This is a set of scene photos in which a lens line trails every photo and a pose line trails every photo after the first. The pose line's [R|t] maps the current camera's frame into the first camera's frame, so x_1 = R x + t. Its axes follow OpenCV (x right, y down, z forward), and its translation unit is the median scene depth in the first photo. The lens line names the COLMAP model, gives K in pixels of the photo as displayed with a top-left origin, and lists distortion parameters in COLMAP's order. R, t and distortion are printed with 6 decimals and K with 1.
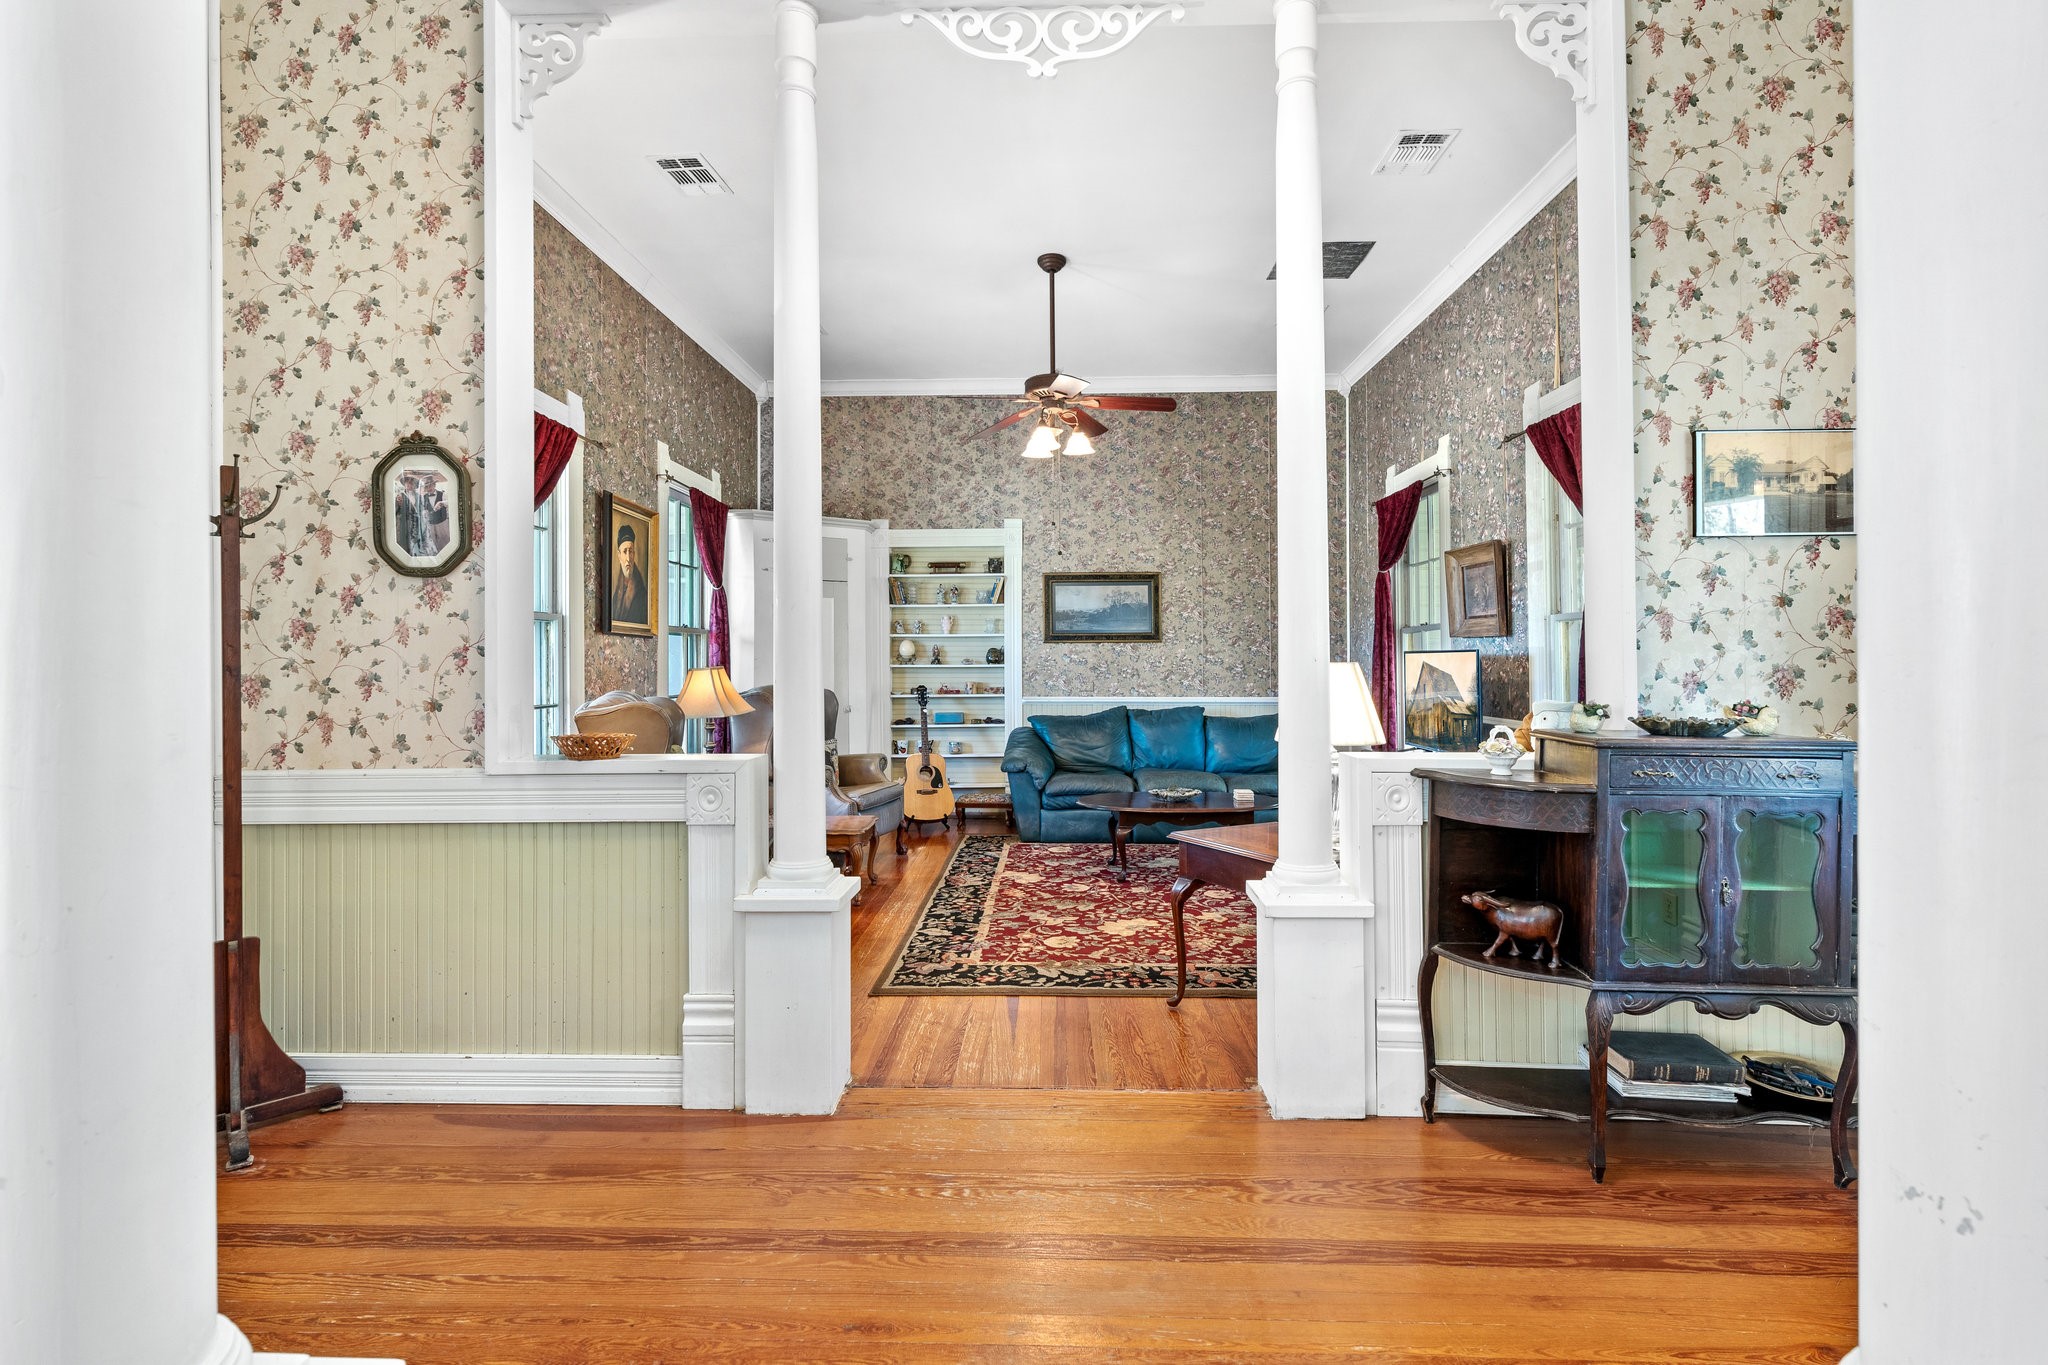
lens RADIAL K [[932.1, 0, 1024.0], [0, 932.1, 682.5], [0, 0, 1]] dist [-0.006702, 0.000877]
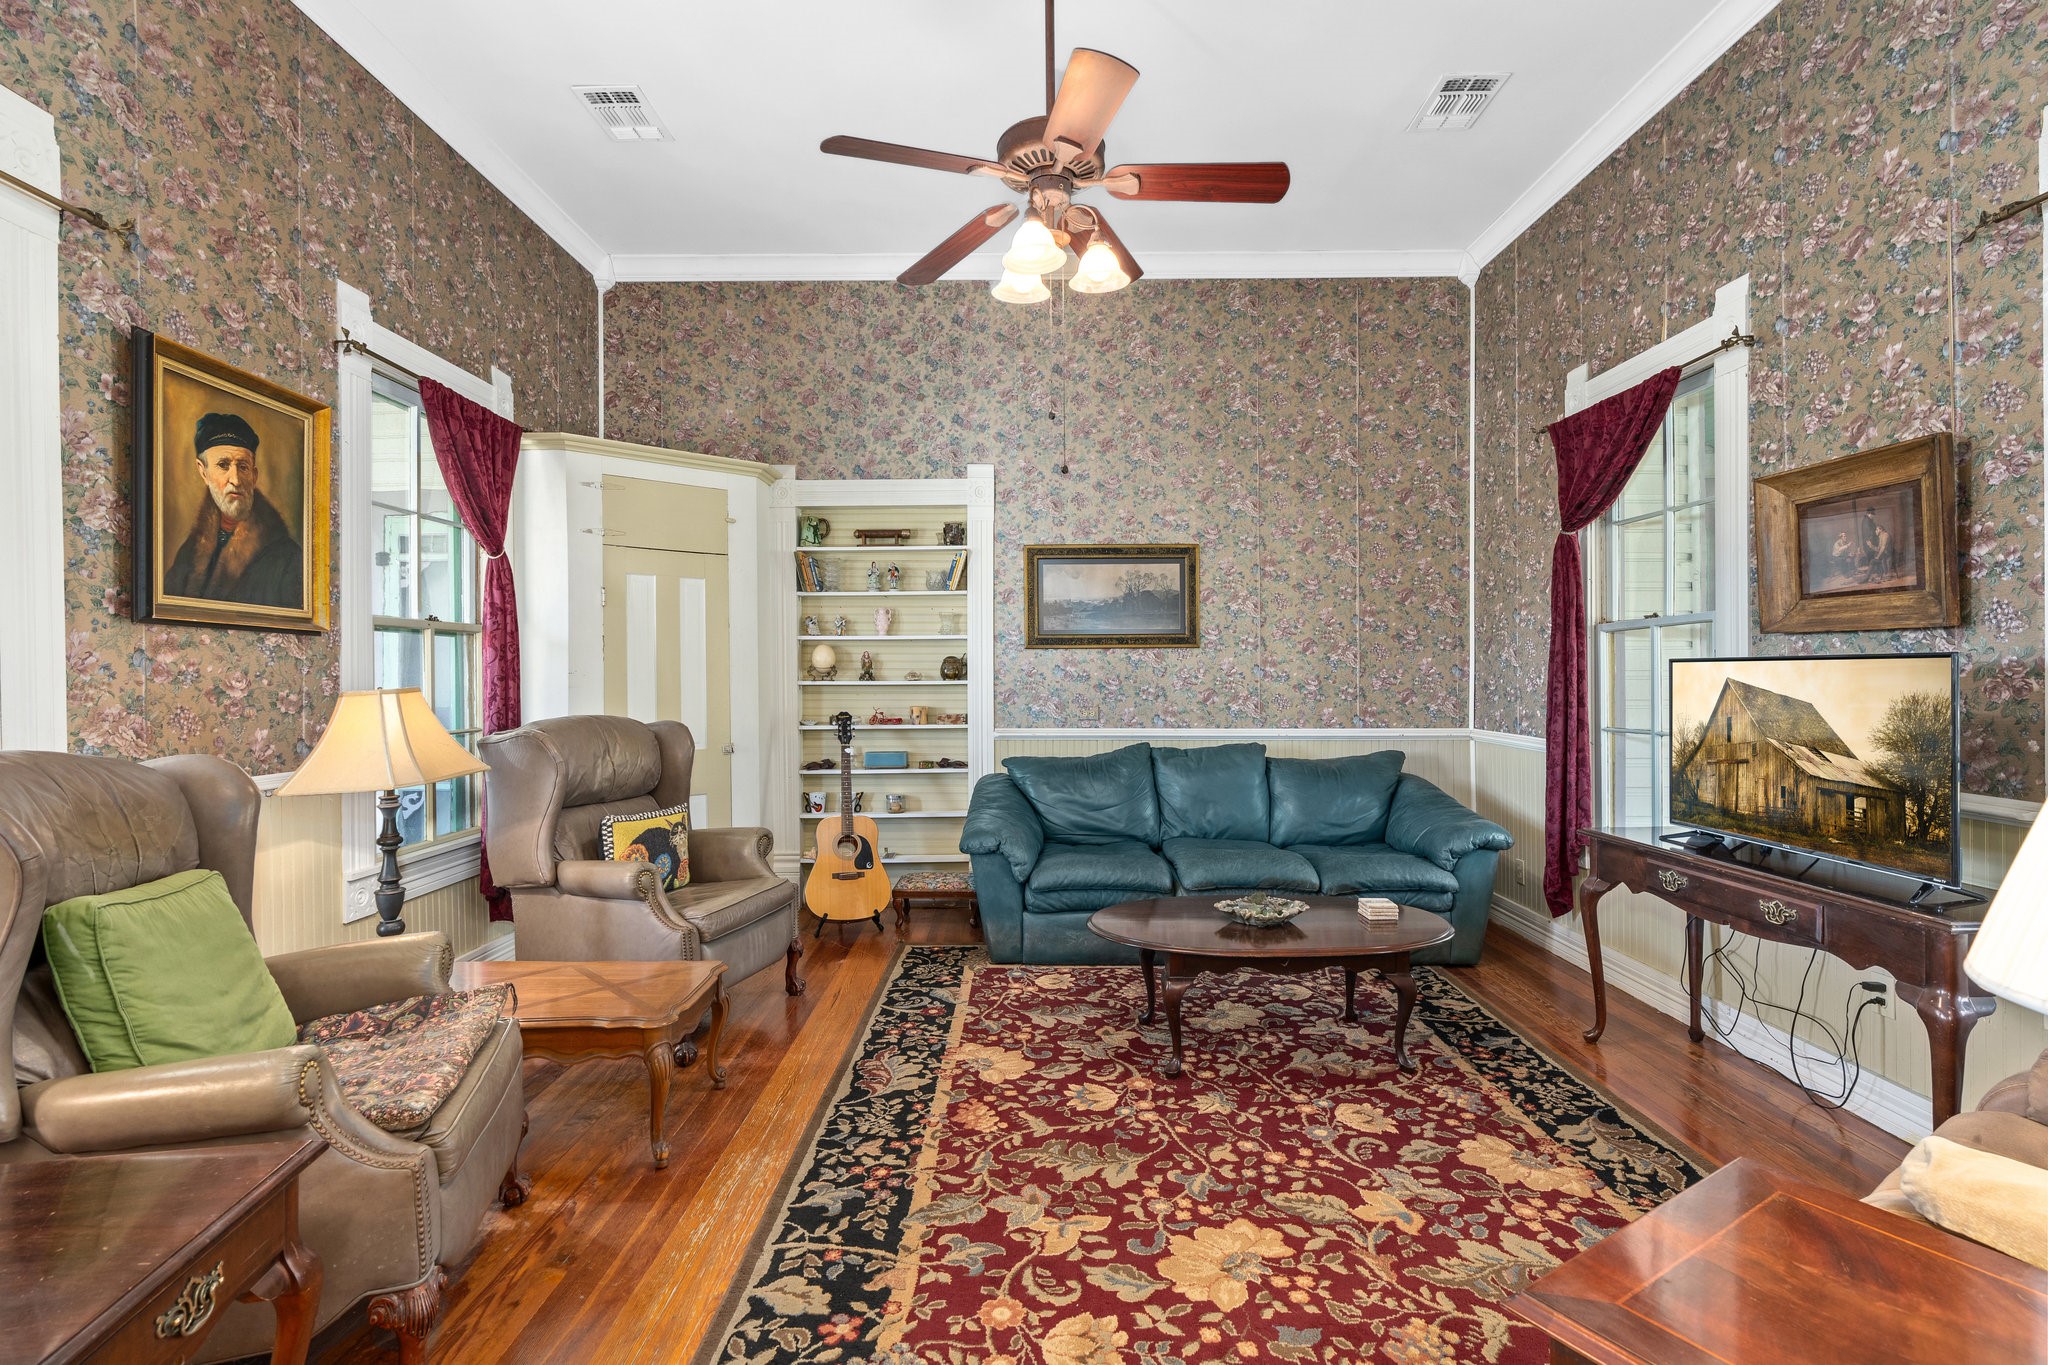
lens RADIAL K [[932.1, 0, 1024.0], [0, 932.1, 682.5], [0, 0, 1]] dist [-0.006702, 0.000877]
pose [[0.999600, -0.000337, 0.028266, 0.000789], [0.000739, 0.999898, -0.014242, -0.008420], [-0.028259, 0.014257, 0.999499, 0.327975]]
